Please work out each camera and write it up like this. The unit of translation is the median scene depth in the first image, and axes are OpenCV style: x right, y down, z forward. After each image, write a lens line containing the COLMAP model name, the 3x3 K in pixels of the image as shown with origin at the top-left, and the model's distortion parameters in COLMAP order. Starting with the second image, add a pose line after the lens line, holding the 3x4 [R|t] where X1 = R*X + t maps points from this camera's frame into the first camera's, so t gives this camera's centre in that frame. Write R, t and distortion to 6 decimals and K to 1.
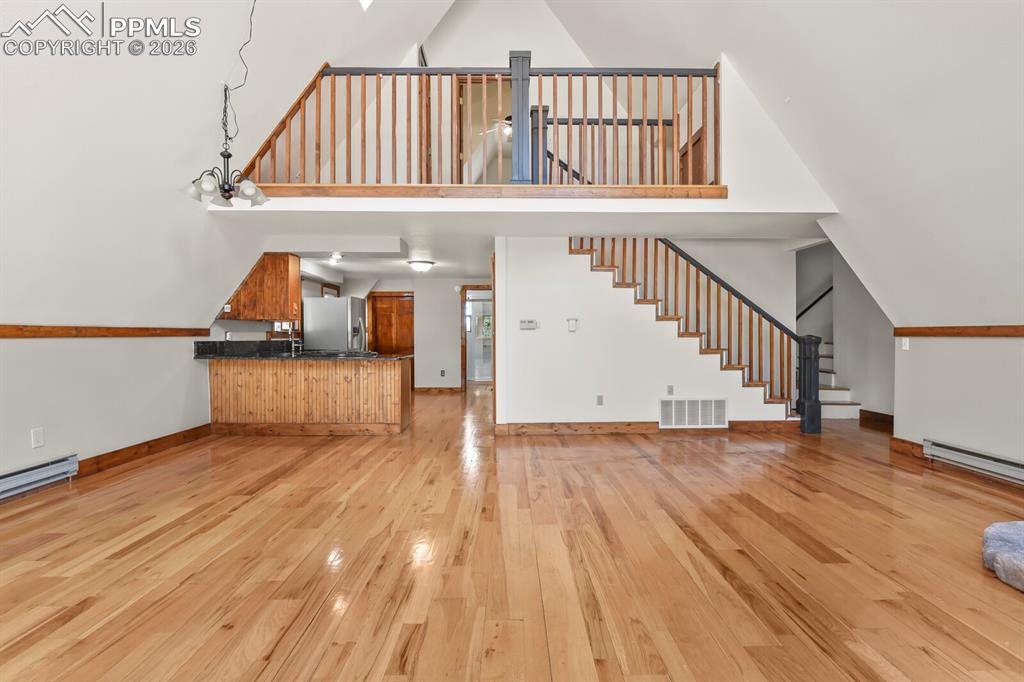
lens RADIAL K [[496.8, 0, 517.1], [0, 496.8, 338.9], [0, 0, 1]] dist [-0.005562, -0.004961]
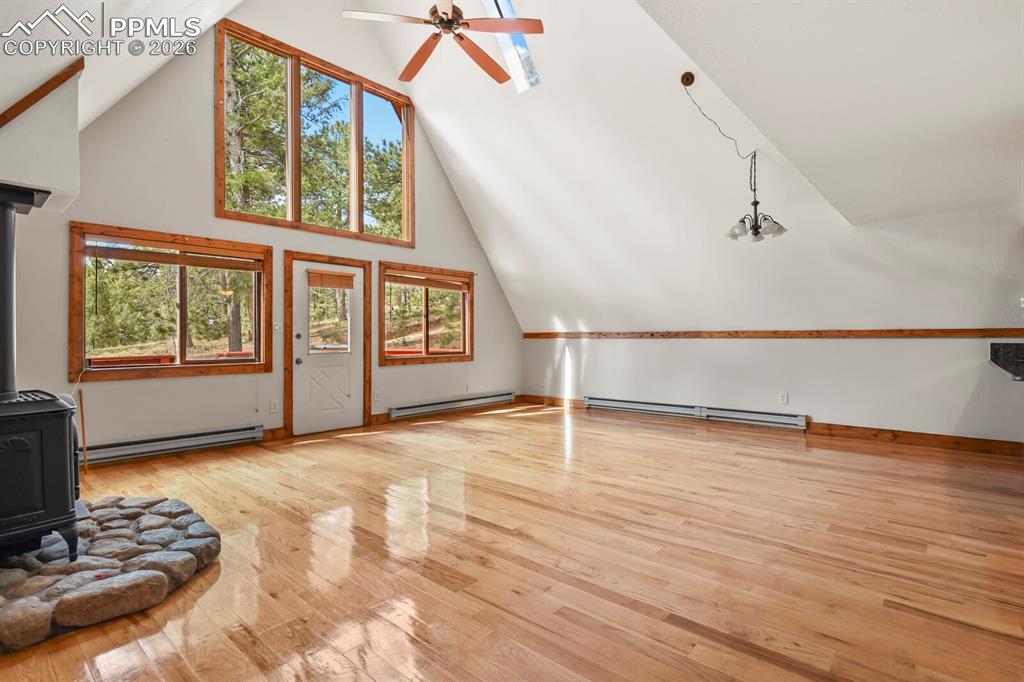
lens RADIAL K [[496.8, 0, 519.0], [0, 496.8, 333.3], [0, 0, 1]] dist [-0.005562, -0.004961]
pose [[-0.669447, -0.002512, -0.742856, 0.556931], [-0.003667, 0.999993, -0.000077, -0.009639], [0.742851, 0.002672, -0.669452, 0.936259]]
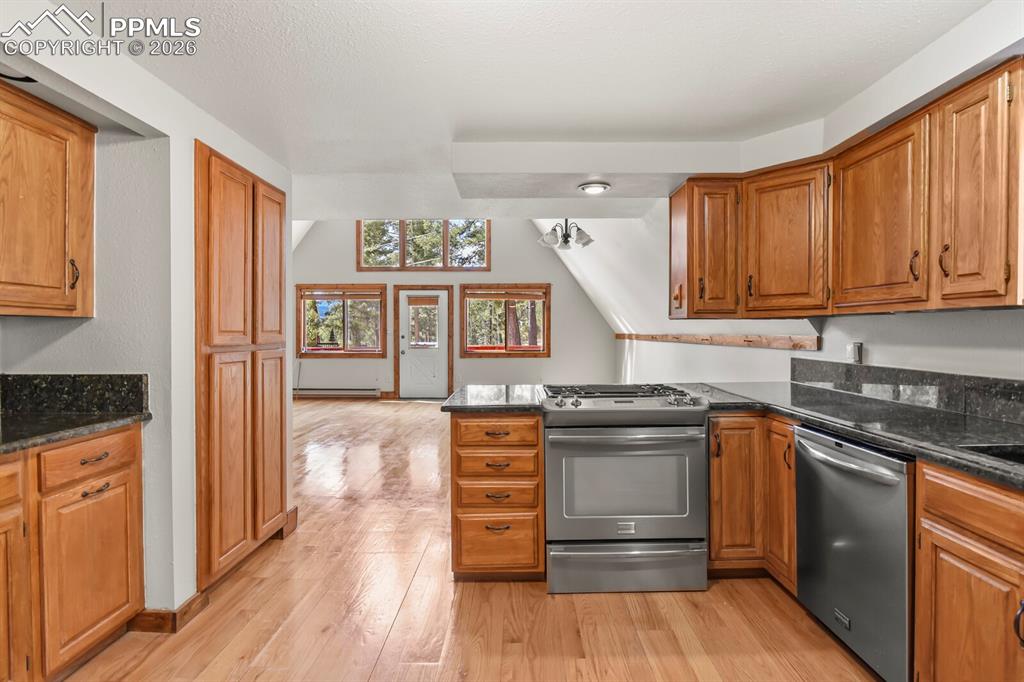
lens RADIAL K [[496.8, 0, 517.6], [0, 496.8, 338.6], [0, 0, 1]] dist [-0.005562, -0.004961]
pose [[-0.999863, 0.002486, 0.016361, -0.309257], [0.002837, 0.999765, 0.021469, -0.031052], [-0.016304, 0.021512, -0.999636, 1.569357]]
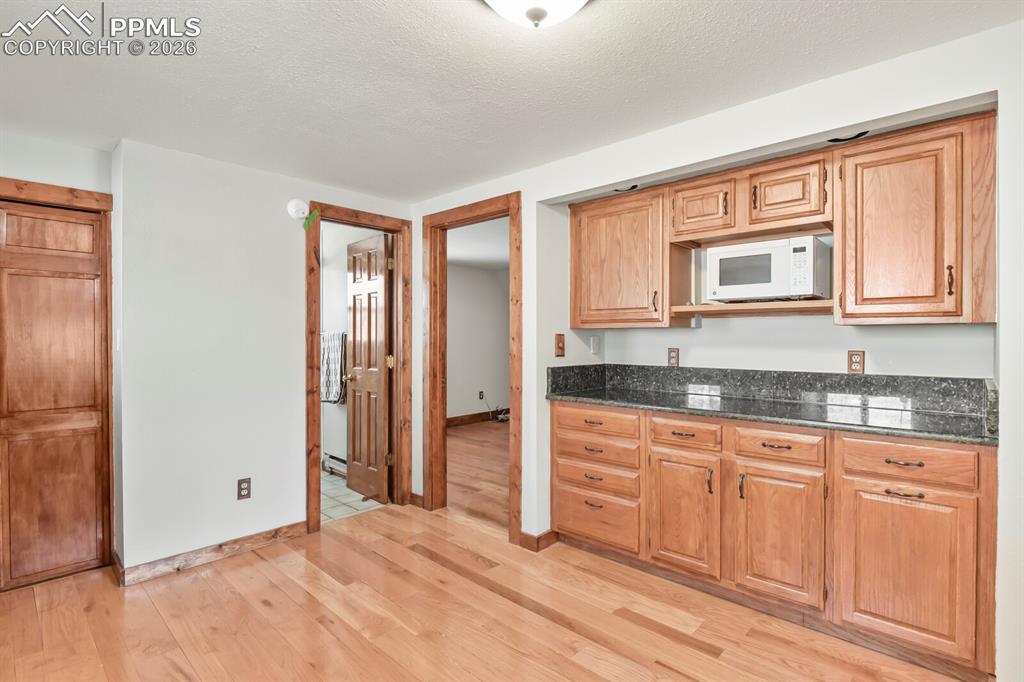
lens RADIAL K [[496.8, 0, 516.8], [0, 496.8, 336.4], [0, 0, 1]] dist [-0.005562, -0.004961]
pose [[0.693580, 0.004358, 0.720366, -0.443843], [0.005728, 0.999917, -0.011565, -0.028445], [-0.720356, 0.012148, 0.693498, 1.212554]]
